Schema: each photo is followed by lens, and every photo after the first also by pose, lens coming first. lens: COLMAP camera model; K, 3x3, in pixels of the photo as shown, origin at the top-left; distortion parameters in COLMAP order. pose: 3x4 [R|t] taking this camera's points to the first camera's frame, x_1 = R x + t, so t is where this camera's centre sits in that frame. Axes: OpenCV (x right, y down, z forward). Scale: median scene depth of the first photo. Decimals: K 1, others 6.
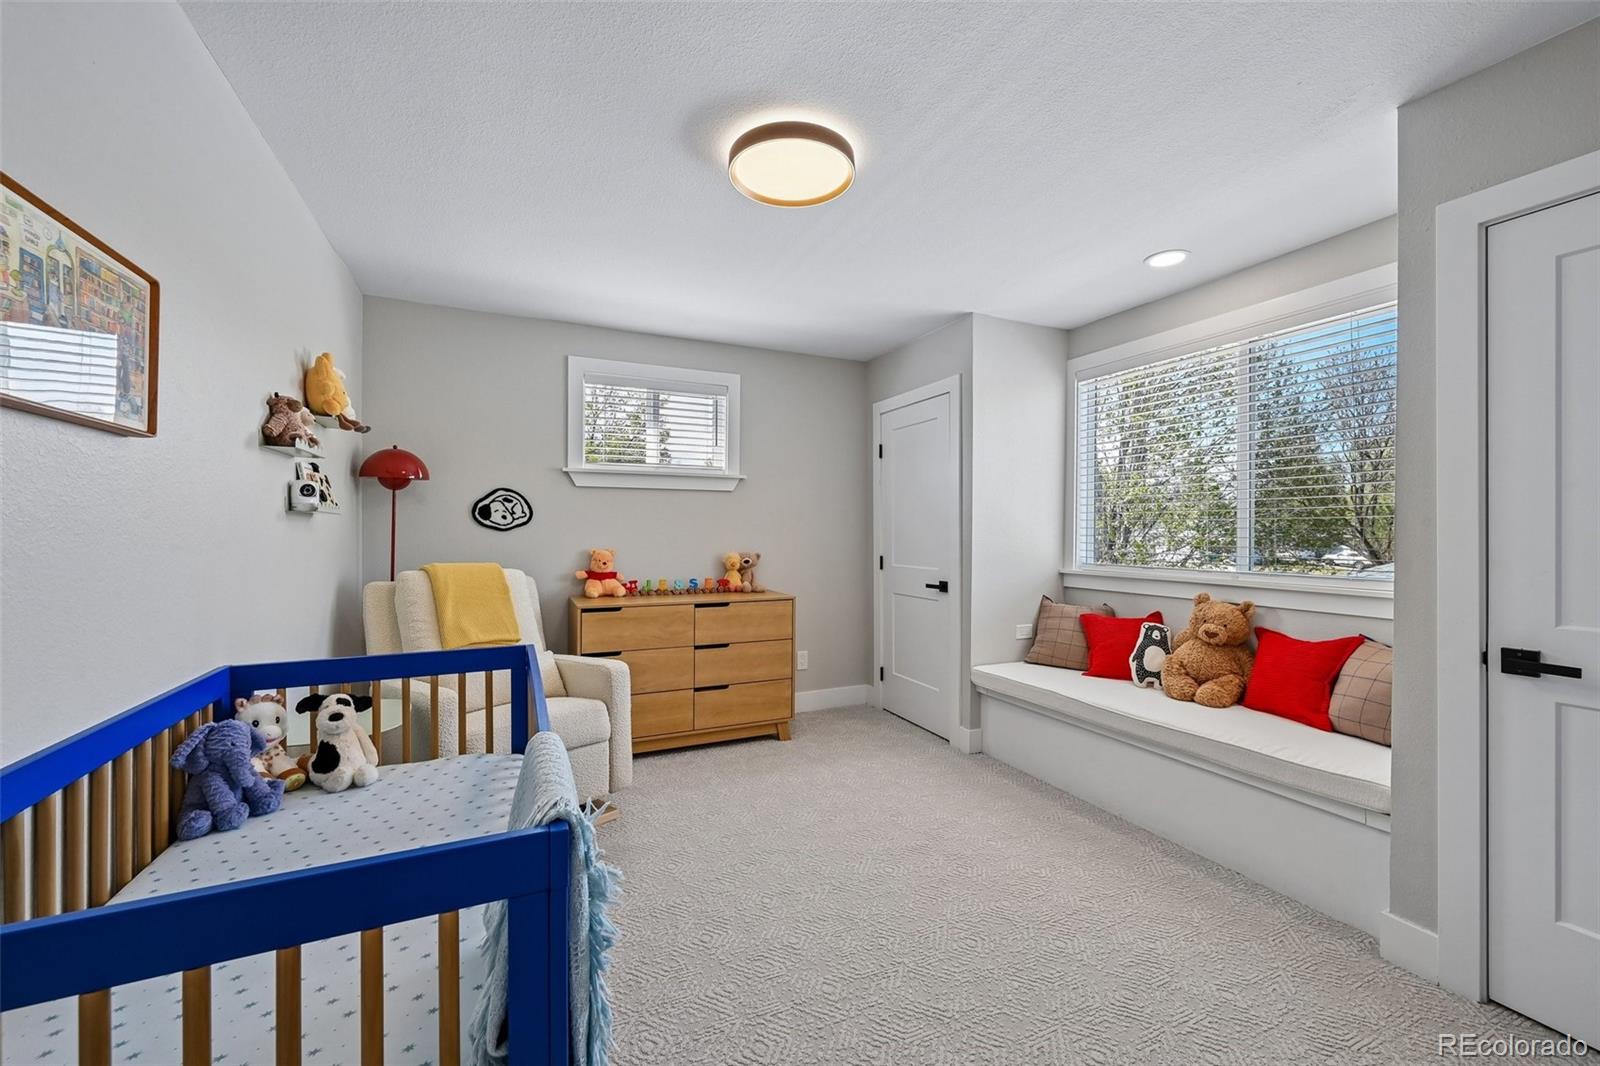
lens RADIAL K [[640.7, 0, 804.4], [0, 640.7, 532.2], [0, 0, 1]] dist [-0.002166, 0.001210]
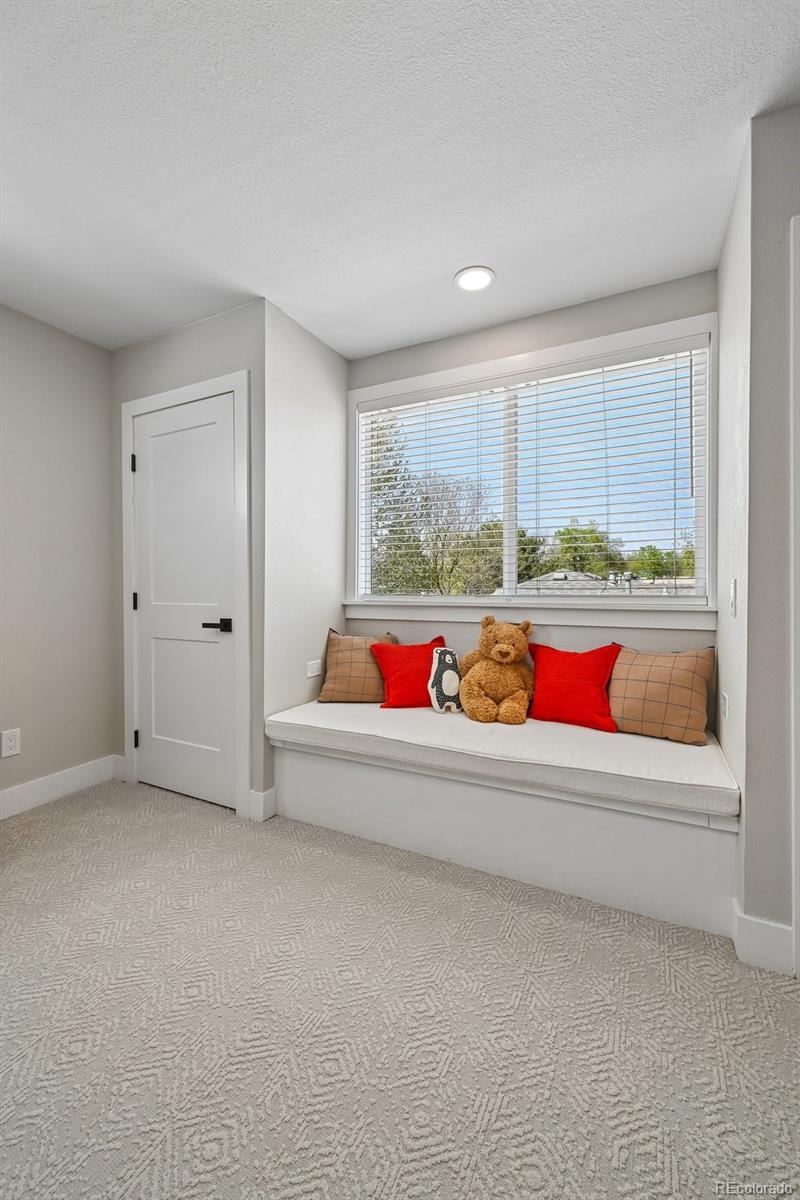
lens RADIAL K [[480.5, 0, 386.6], [0, 480.5, 584.1], [0, 0, 1]] dist [-0.002166, 0.001210]
pose [[0.791237, -0.003072, 0.611501, 0.001378], [0.007465, 0.999961, -0.004636, 0.041451], [-0.611464, 0.008233, 0.791230, 0.431763]]
